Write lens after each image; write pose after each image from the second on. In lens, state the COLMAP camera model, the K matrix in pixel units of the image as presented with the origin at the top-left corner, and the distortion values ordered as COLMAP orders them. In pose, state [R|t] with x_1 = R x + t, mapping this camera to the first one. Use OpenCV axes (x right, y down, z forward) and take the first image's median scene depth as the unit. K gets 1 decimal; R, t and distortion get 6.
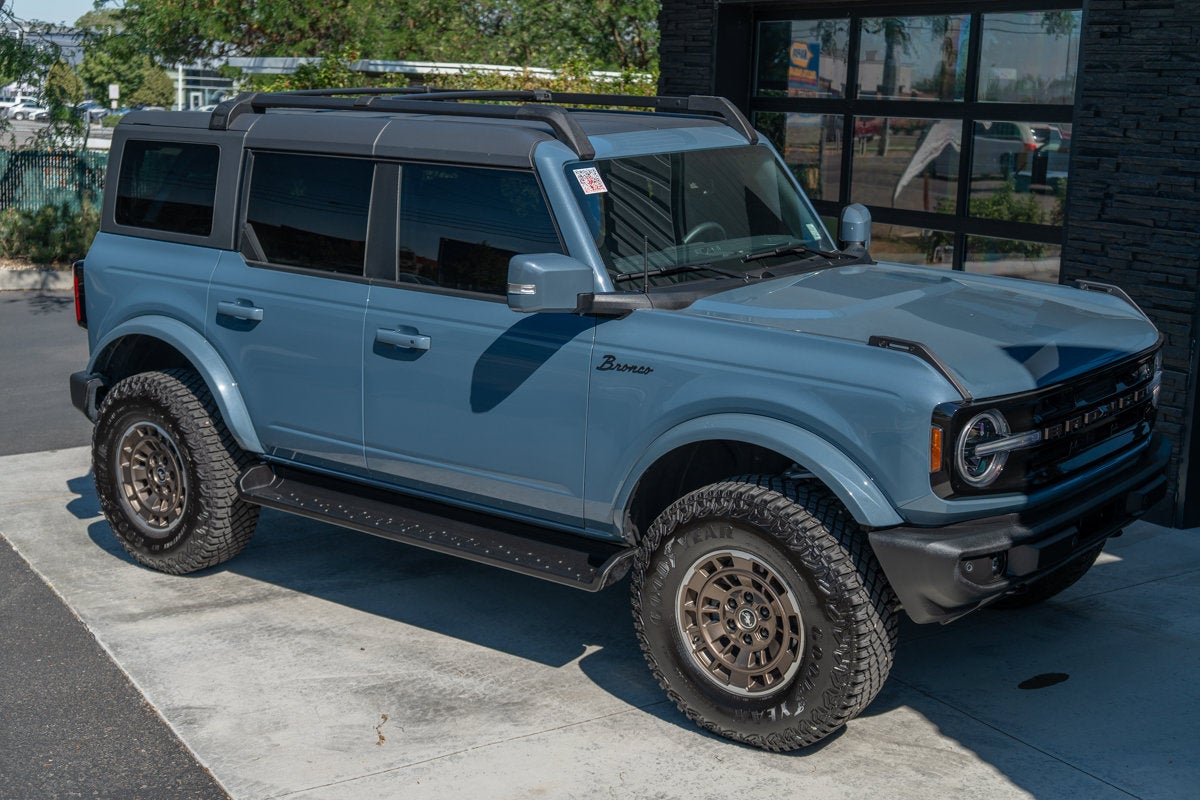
lens RADIAL K [[1774.9, 0, 598.8], [0, 1774.9, 419.7], [0, 0, 1]] dist [0.018463, 0.030951]
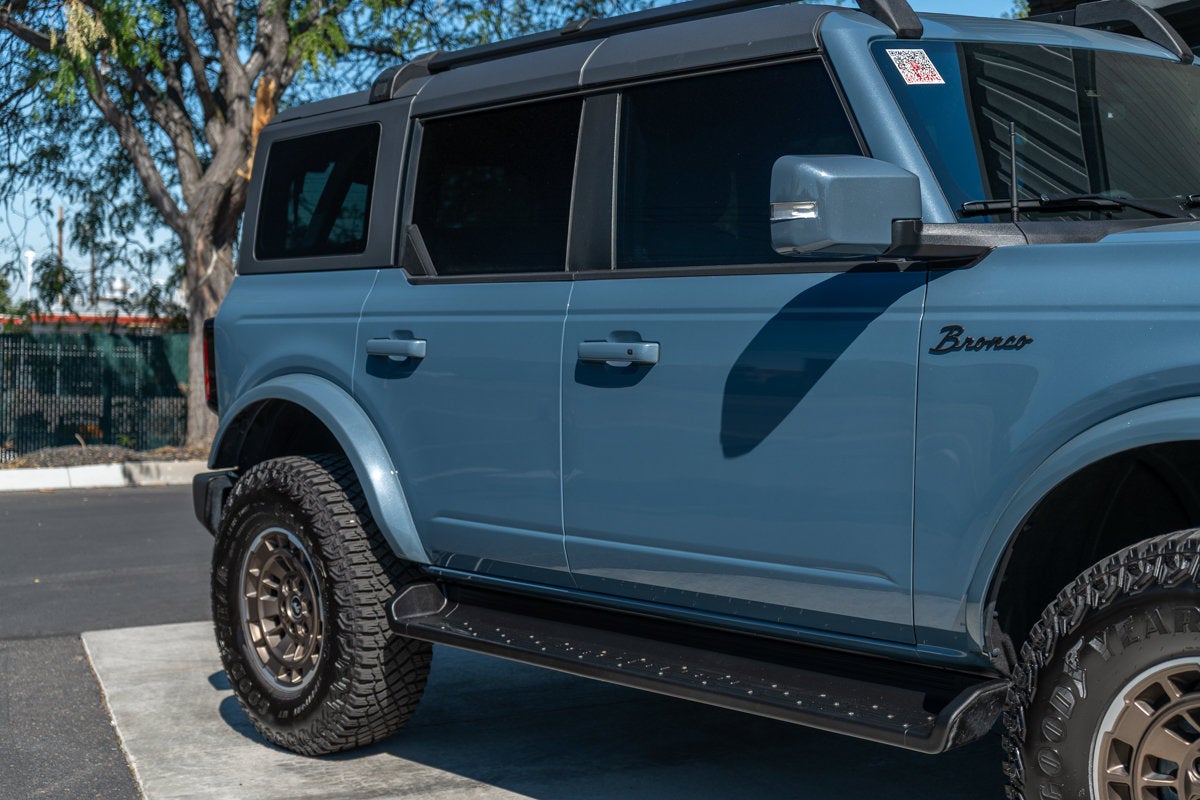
lens RADIAL K [[1774.9, 0, 598.8], [0, 1774.9, 419.7], [0, 0, 1]] dist [0.018463, 0.030951]
pose [[0.979493, -0.022252, -0.200245, 0.007071], [-0.011162, 0.986363, -0.164208, 0.073110], [0.201168, 0.163076, 0.965887, 0.360573]]
